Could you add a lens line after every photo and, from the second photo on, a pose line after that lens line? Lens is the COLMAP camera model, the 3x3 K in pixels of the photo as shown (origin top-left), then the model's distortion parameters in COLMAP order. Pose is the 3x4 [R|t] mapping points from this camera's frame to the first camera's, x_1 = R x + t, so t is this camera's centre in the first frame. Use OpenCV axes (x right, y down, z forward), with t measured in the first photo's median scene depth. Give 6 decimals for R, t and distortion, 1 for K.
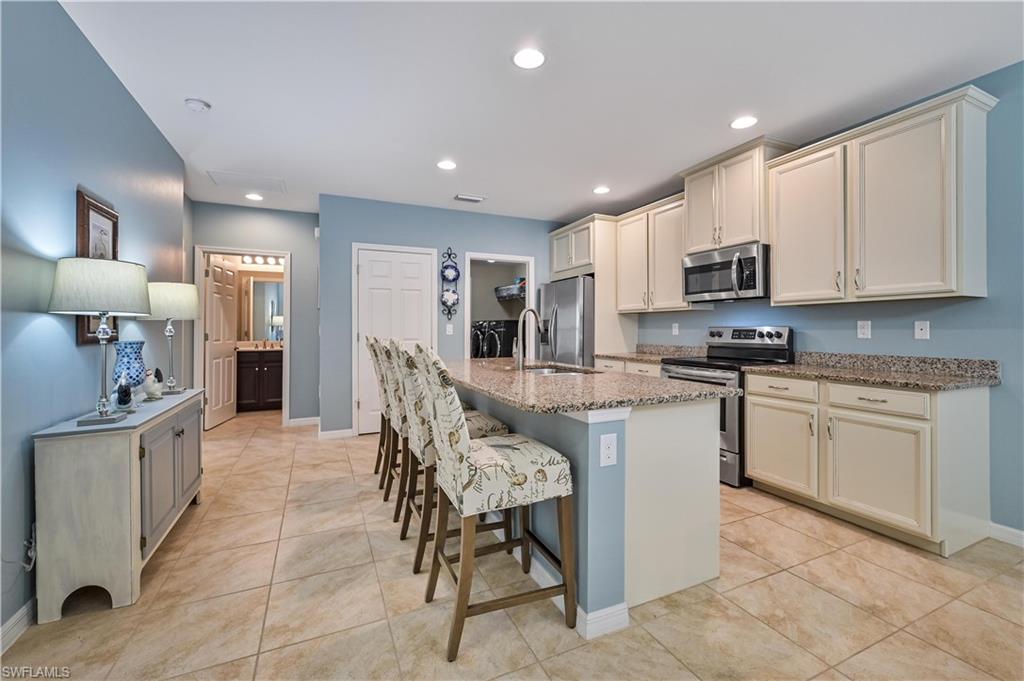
lens RADIAL K [[424.9, 0, 513.8], [0, 424.9, 328.6], [0, 0, 1]] dist [-0.000378, 0.001018]
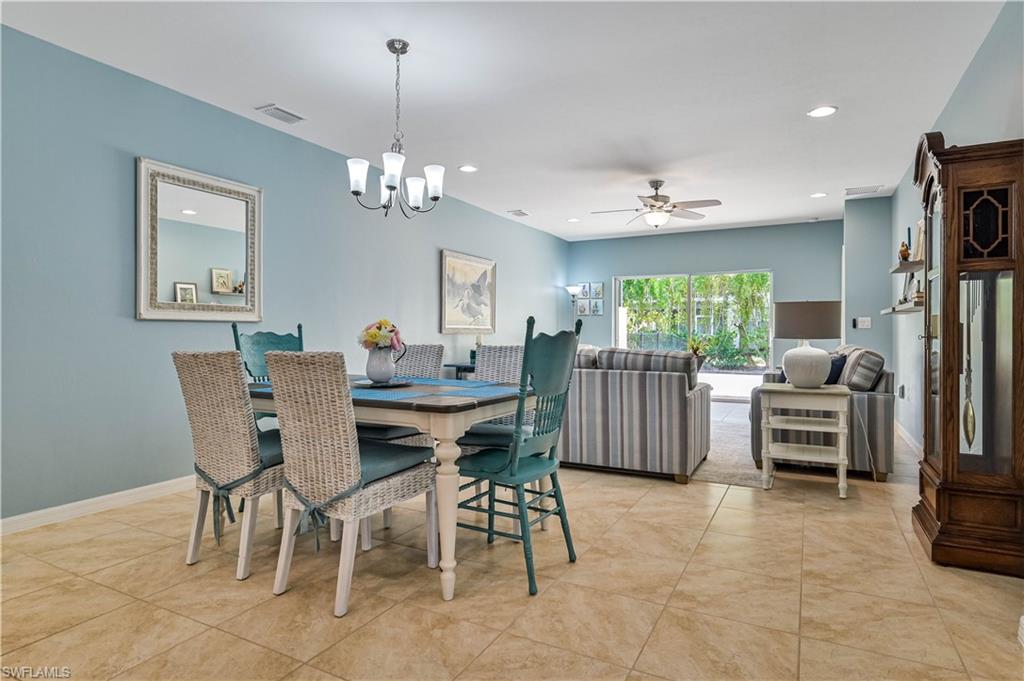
lens RADIAL K [[557.0, 0, 516.8], [0, 557.0, 336.7], [0, 0, 1]] dist [-0.000826, 0.001364]
pose [[-0.606841, -0.004960, 0.794808, -0.304188], [-0.000376, 0.999982, 0.005953, 0.047391], [-0.794823, 0.003314, -0.606832, 0.475935]]
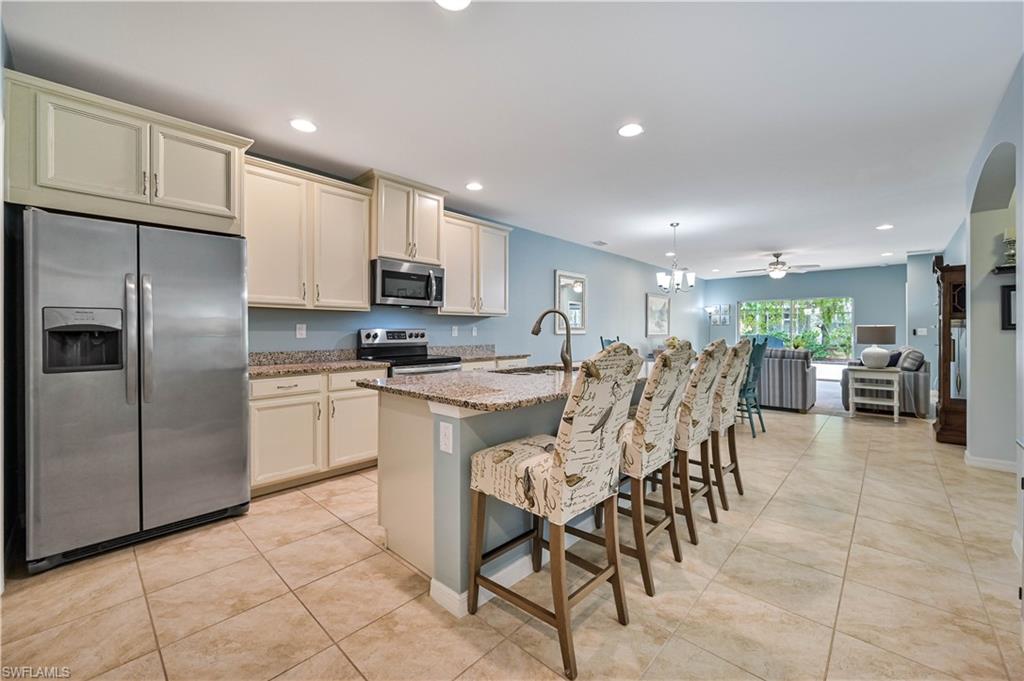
lens RADIAL K [[404.9, 0, 514.6], [0, 404.9, 332.0], [0, 0, 1]] dist [-0.003120, 0.001390]
pose [[-0.378645, -0.002299, 0.925539, -0.776261], [-0.000676, 0.999997, 0.002208, 0.001858], [-0.925542, 0.000210, -0.378646, 1.395176]]
